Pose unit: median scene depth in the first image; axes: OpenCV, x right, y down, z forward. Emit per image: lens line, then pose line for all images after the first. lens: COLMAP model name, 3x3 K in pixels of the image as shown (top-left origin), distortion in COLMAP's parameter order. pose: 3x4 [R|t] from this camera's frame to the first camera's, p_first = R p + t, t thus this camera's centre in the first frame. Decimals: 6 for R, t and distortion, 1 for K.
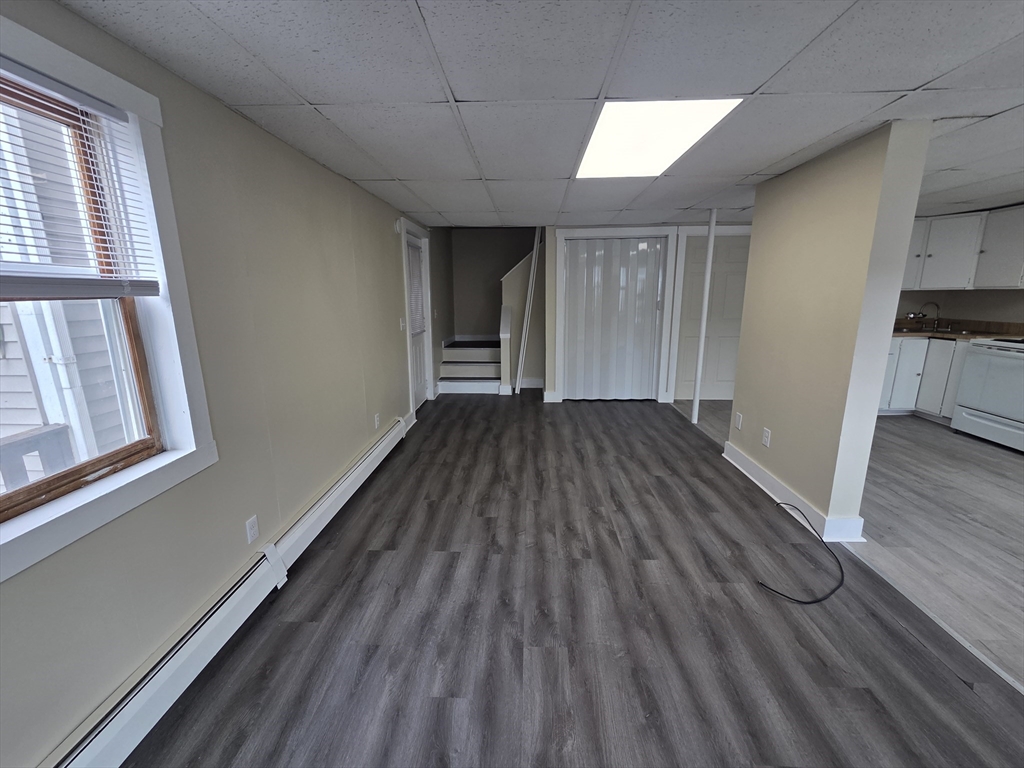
lens RADIAL K [[419.5, 0, 512.0], [0, 419.5, 384.0], [0, 0, 1]] dist [0.001935, 0.000107]
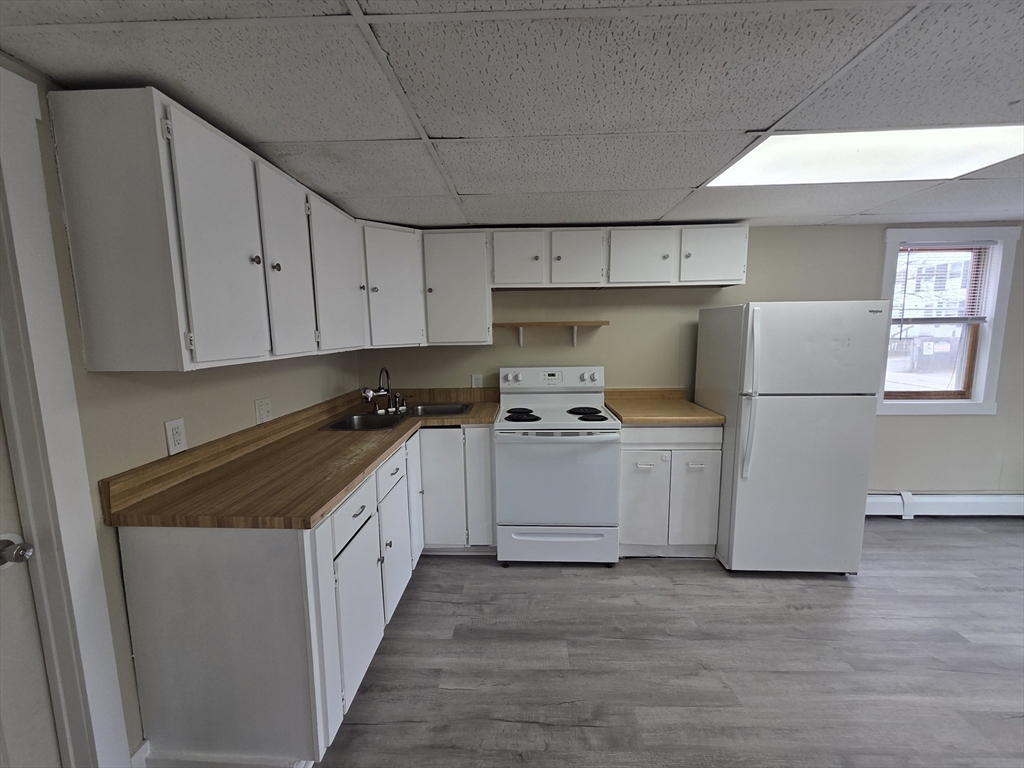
lens RADIAL K [[419.5, 0, 512.0], [0, 419.5, 384.0], [0, 0, 1]] dist [0.001935, 0.000107]
pose [[-0.015027, -0.115257, 0.993222, 0.511905], [0.230172, 0.966258, 0.115611, -0.252139], [-0.973034, 0.230350, 0.012010, 1.037855]]
